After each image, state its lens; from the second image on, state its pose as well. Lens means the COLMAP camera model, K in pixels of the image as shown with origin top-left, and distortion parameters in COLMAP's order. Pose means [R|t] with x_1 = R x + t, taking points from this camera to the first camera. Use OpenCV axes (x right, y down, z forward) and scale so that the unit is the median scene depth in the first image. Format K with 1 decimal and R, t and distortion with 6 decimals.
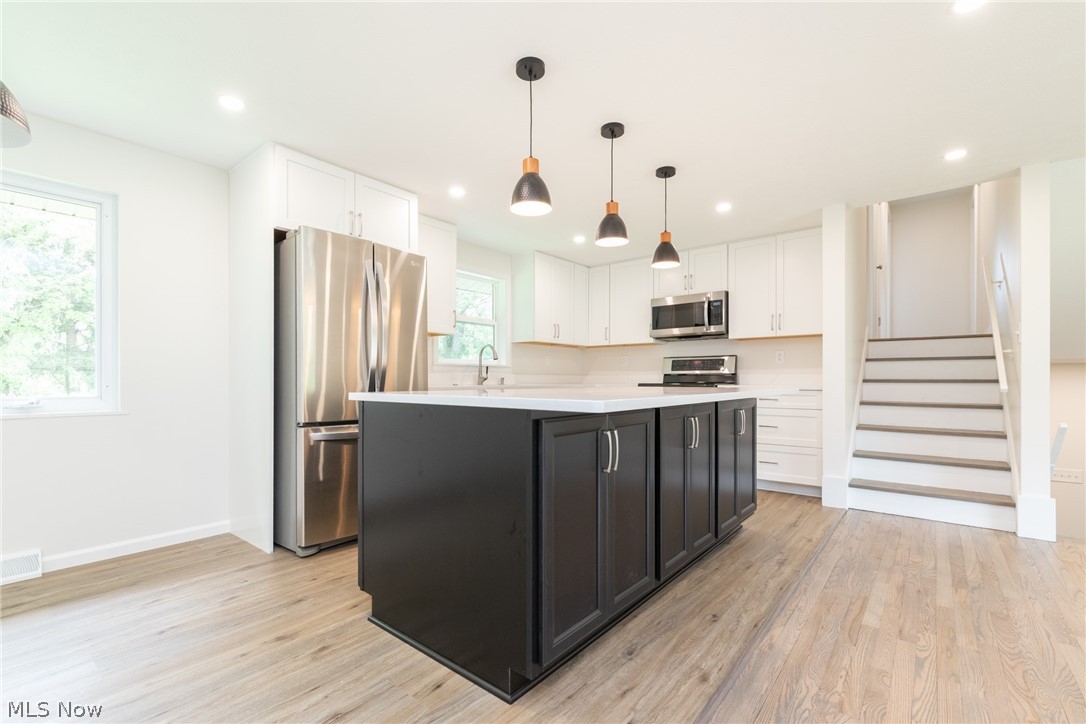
lens RADIAL K [[483.6, 0, 540.8], [0, 483.6, 379.4], [0, 0, 1]] dist [0.000112, 0.000100]
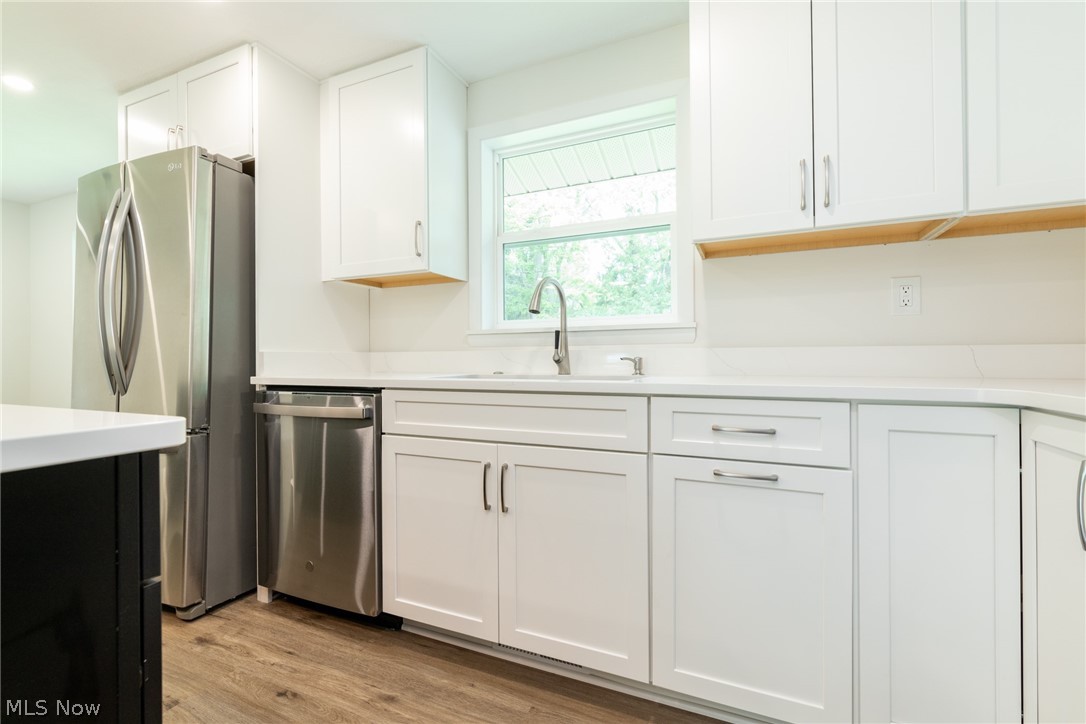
lens RADIAL K [[483.1, 0, 543.0], [0, 483.1, 362.0], [0, 0, 1]] dist [-0.000642, -0.000065]
pose [[0.267462, 0.000244, -0.963568, 0.286697], [0.005279, 0.999985, 0.001719, -0.001028], [0.963554, -0.005547, 0.267456, 0.885445]]
